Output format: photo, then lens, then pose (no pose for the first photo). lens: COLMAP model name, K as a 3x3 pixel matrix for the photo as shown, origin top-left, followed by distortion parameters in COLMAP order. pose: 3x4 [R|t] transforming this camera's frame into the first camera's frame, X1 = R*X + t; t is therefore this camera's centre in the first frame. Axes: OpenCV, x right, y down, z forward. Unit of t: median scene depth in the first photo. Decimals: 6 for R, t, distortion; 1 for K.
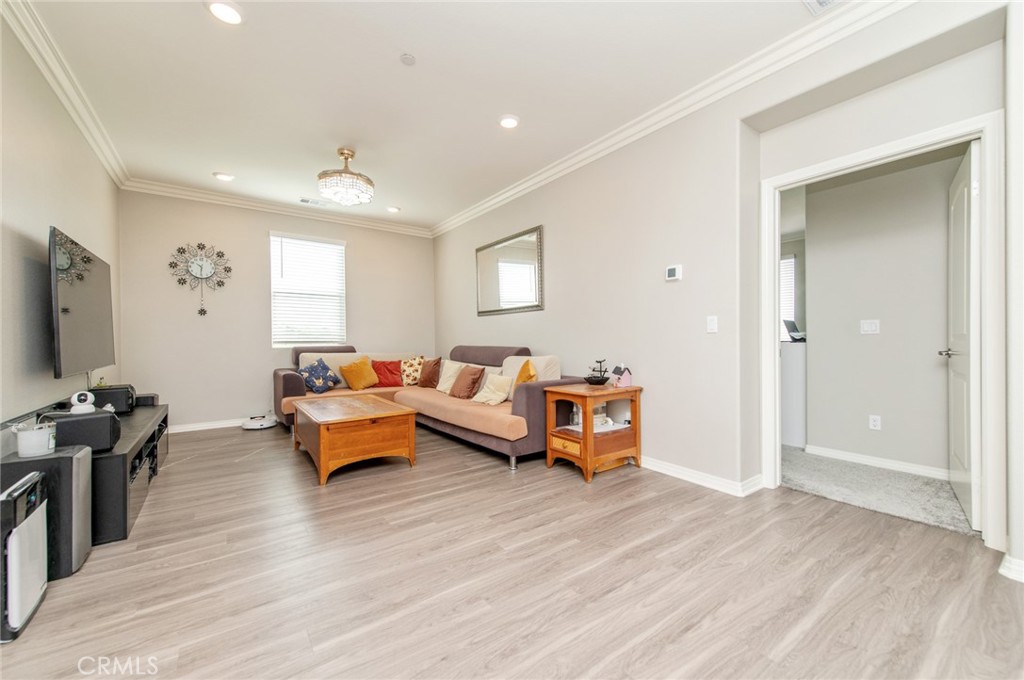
lens RADIAL K [[396.8, 0, 513.6], [0, 396.8, 343.5], [0, 0, 1]] dist [0.005089, -0.000318]
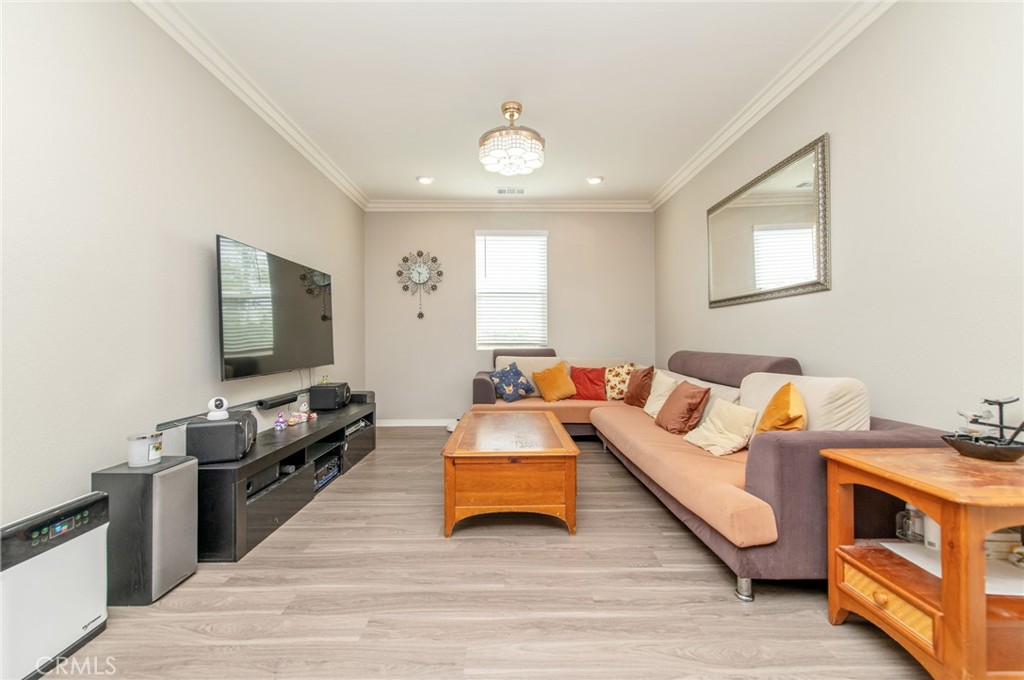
lens RADIAL K [[396.8, 0, 513.6], [0, 396.8, 343.5], [0, 0, 1]] dist [0.005089, -0.000318]
pose [[0.815625, 0.007746, -0.578530, 0.038559], [-0.007101, 0.999969, 0.003378, -0.010103], [0.578538, 0.001353, 0.815654, 0.303423]]
